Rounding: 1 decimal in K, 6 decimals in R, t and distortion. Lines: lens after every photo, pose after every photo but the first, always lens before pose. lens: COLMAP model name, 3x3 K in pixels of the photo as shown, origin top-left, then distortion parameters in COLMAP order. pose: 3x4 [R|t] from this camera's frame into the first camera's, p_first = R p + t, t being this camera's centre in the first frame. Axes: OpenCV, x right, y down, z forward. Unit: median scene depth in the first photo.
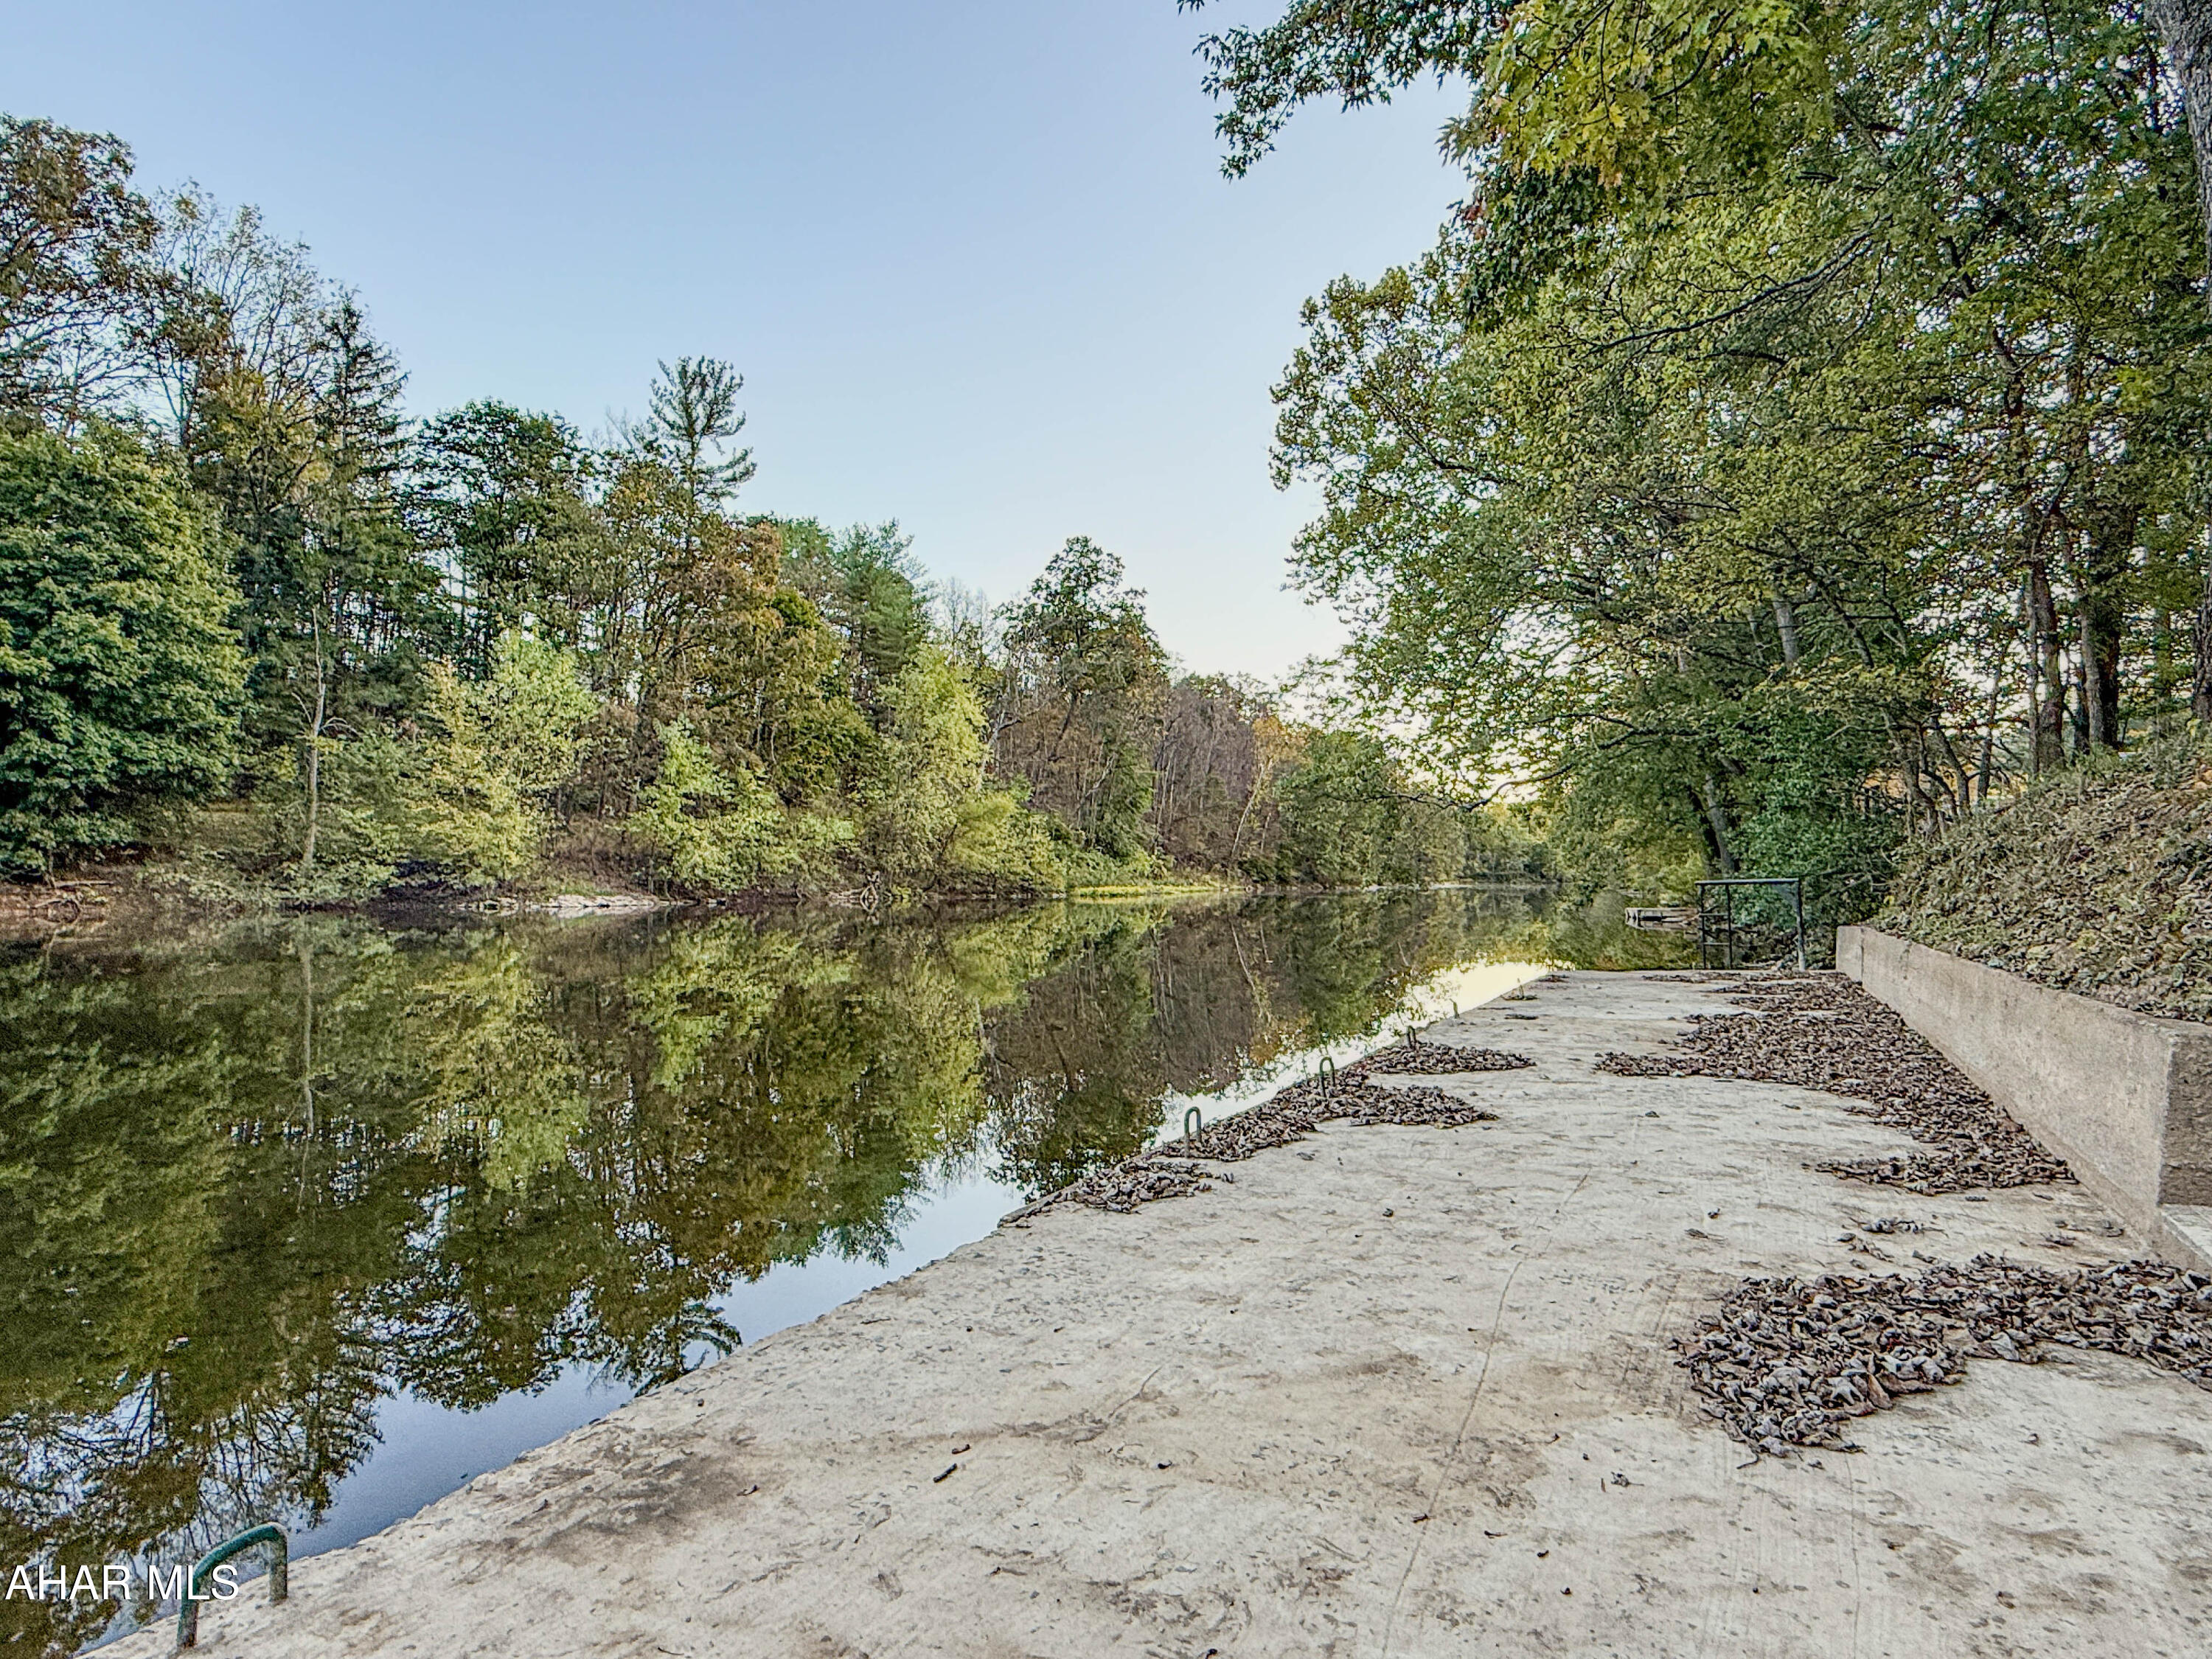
lens RADIAL K [[1261.6, 0, 1104.7], [0, 1261.6, 840.4], [0, 0, 1]] dist [-0.002372, -0.000548]
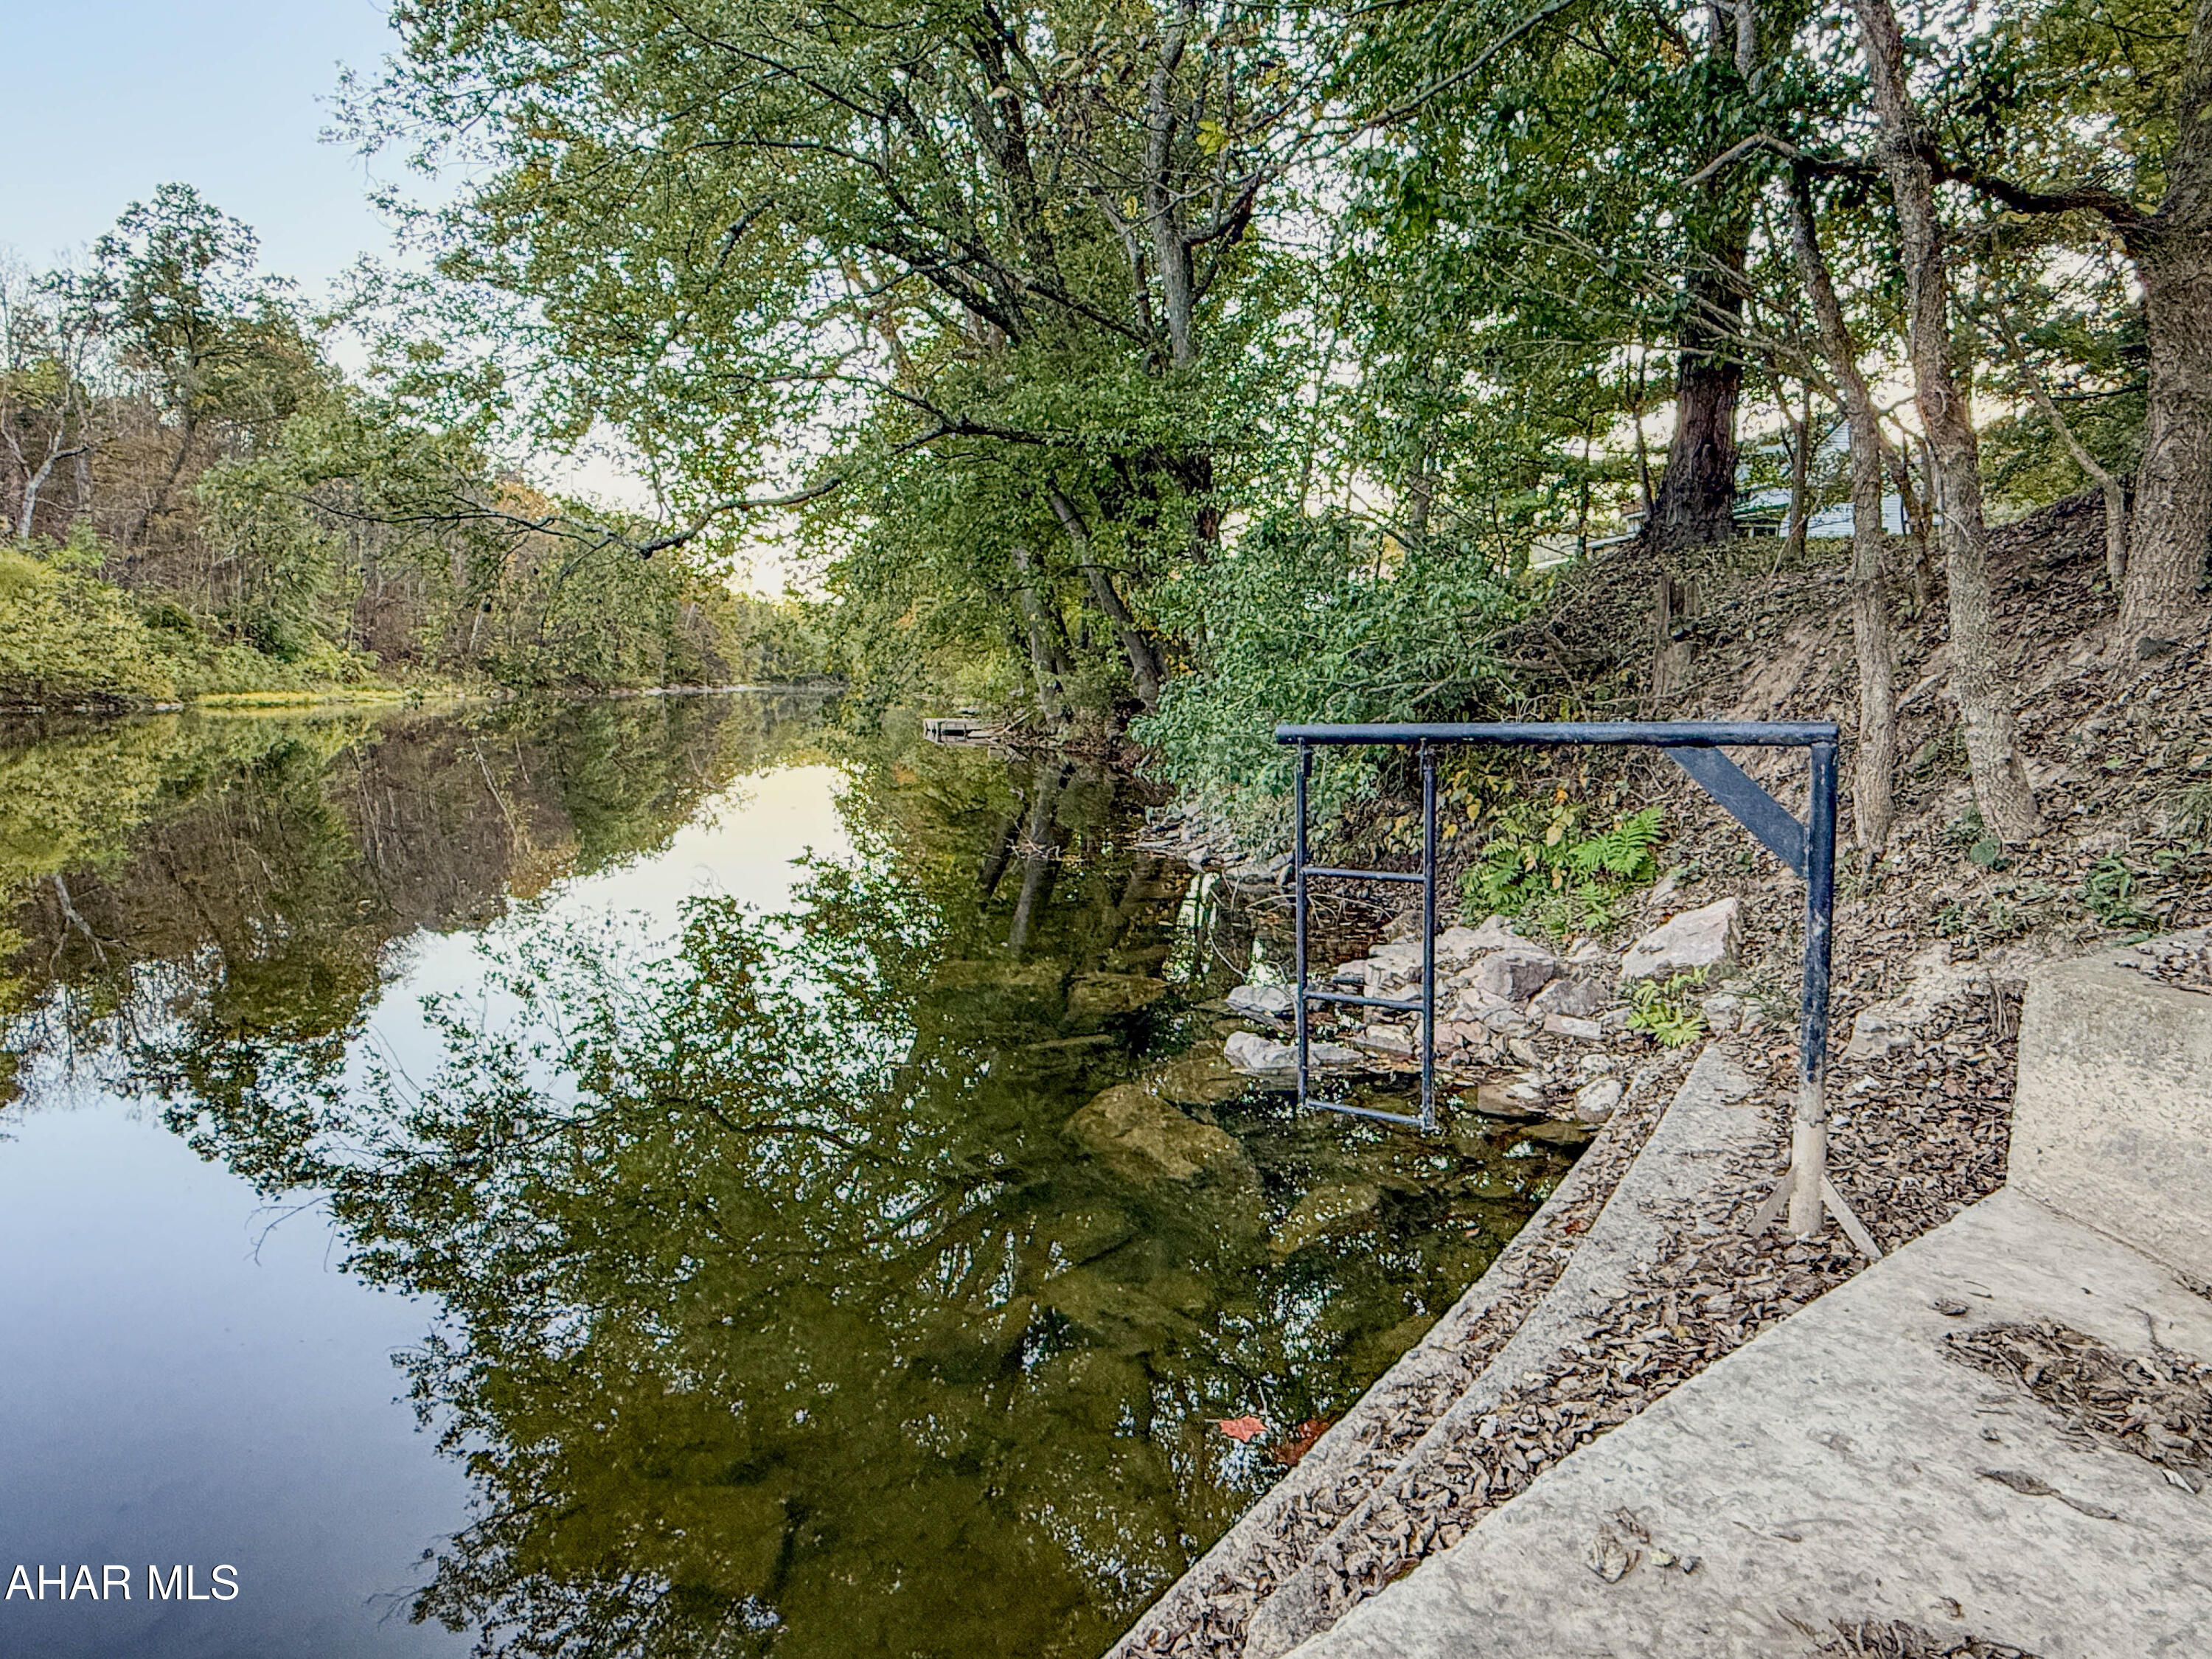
lens RADIAL K [[1261.6, 0, 1107.2], [0, 1261.6, 832.9], [0, 0, 1]] dist [-0.002372, -0.000548]
pose [[0.857140, -0.061535, 0.511395, 0.040949], [-0.015767, 0.989239, 0.145459, 0.002502], [-0.514842, -0.132741, 0.846946, 0.104572]]
